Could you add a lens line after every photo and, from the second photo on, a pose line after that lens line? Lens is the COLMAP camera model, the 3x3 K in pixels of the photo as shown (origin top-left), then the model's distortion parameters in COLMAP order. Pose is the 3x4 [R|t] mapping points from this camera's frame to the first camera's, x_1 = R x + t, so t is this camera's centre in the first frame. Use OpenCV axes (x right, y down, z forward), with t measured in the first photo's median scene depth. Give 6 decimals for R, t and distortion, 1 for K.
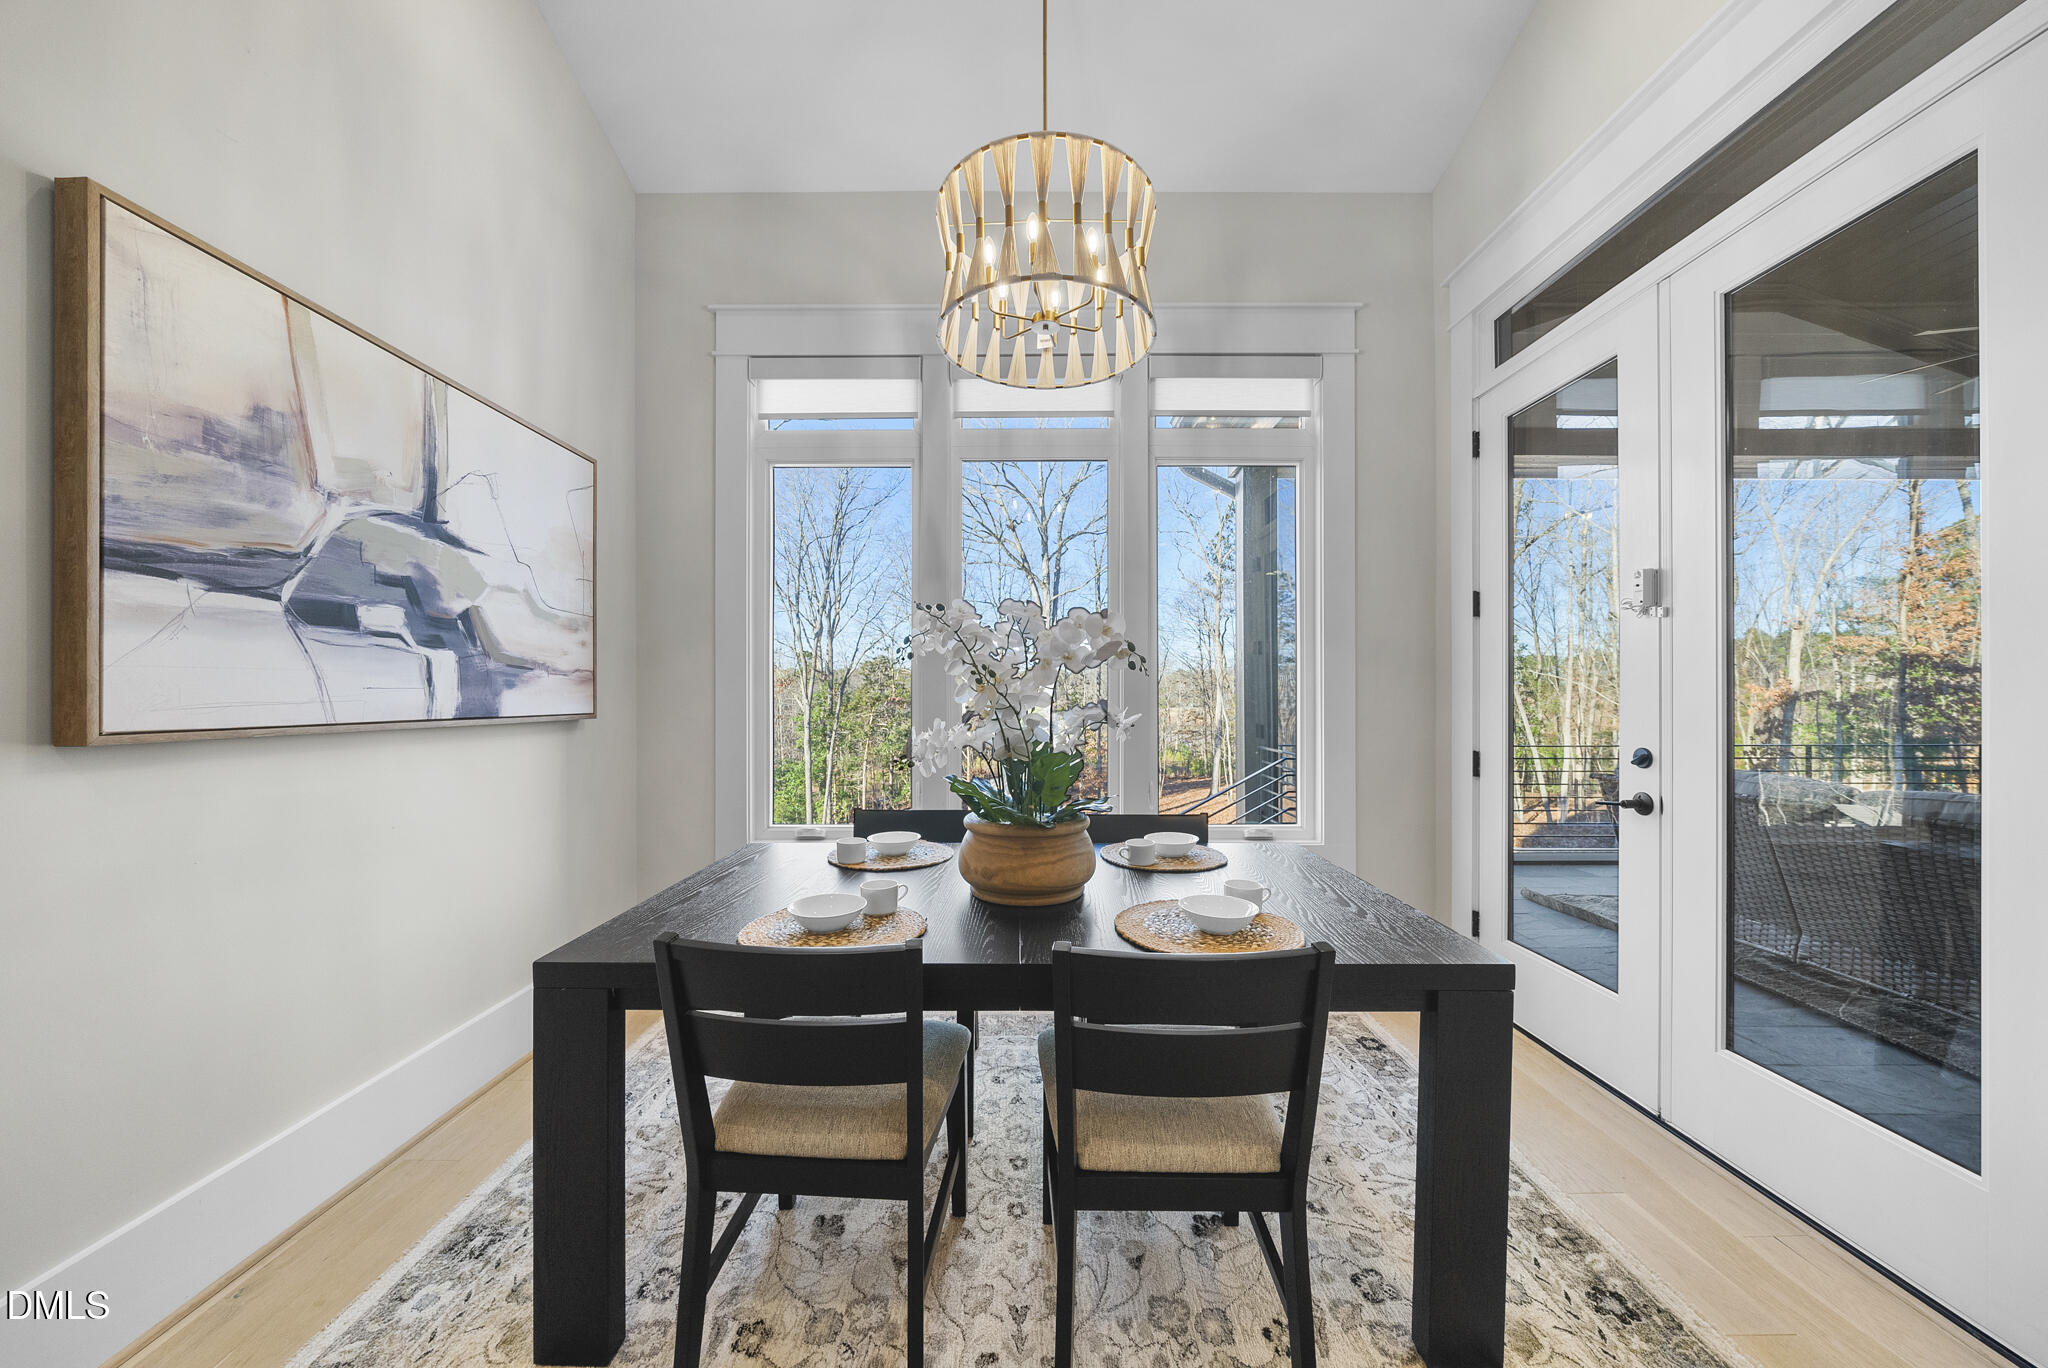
lens RADIAL K [[709.5, 0, 1016.8], [0, 709.5, 698.4], [0, 0, 1]] dist [-0.008437, 0.000363]
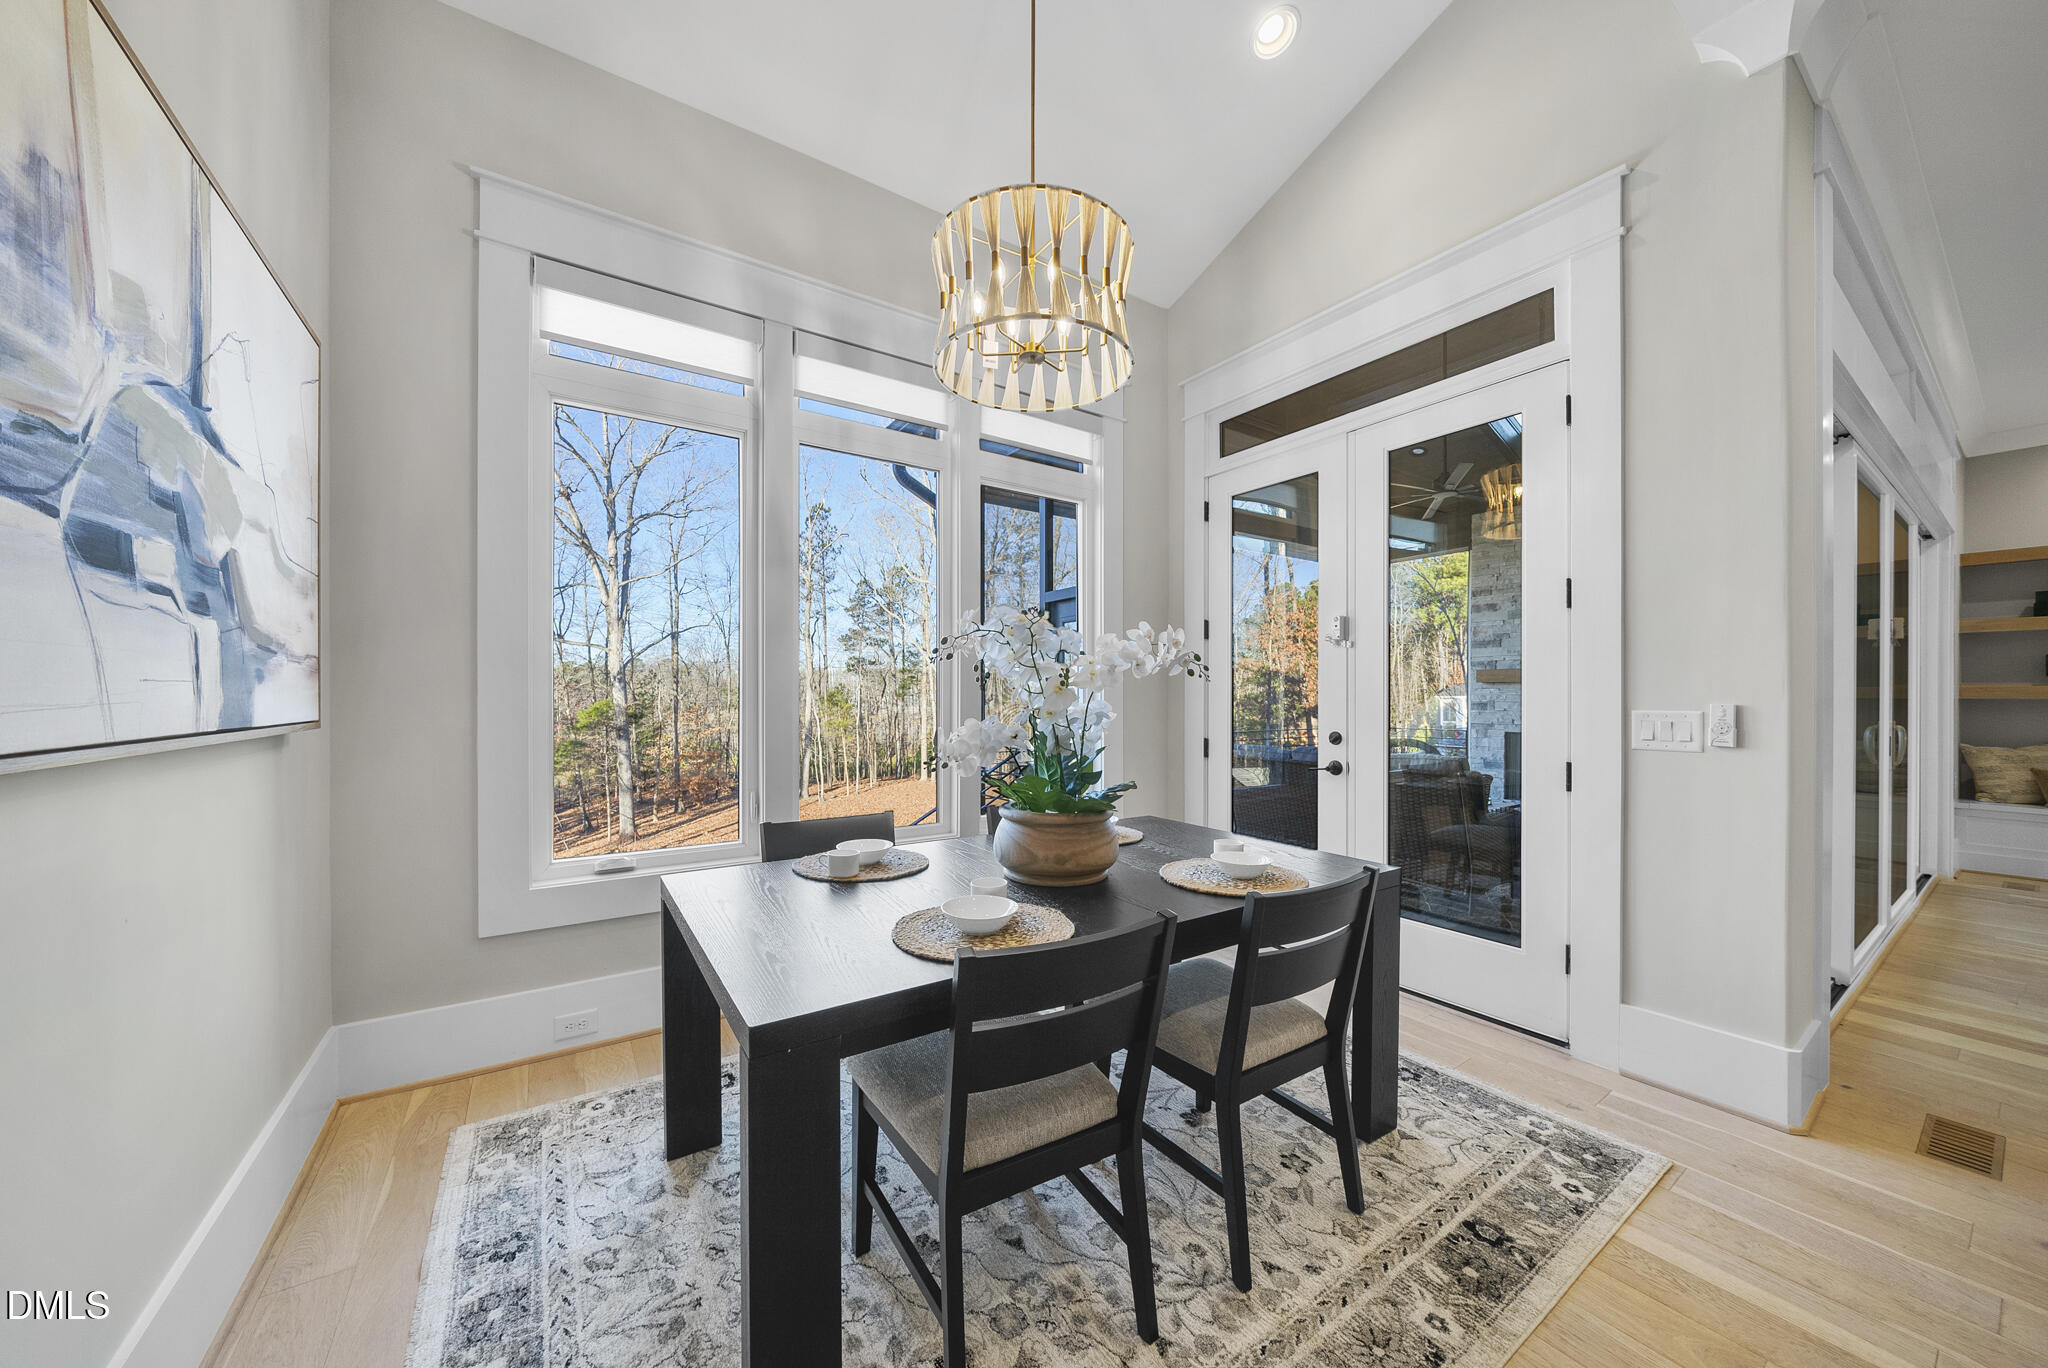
lens RADIAL K [[709.5, 0, 1021.6], [0, 709.5, 700.4], [0, 0, 1]] dist [-0.008437, 0.000363]
pose [[0.828761, -0.000091, 0.559602, -0.590174], [-0.001109, 0.999998, 0.001806, 0.000043], [-0.559601, -0.002117, 0.828759, 0.109090]]
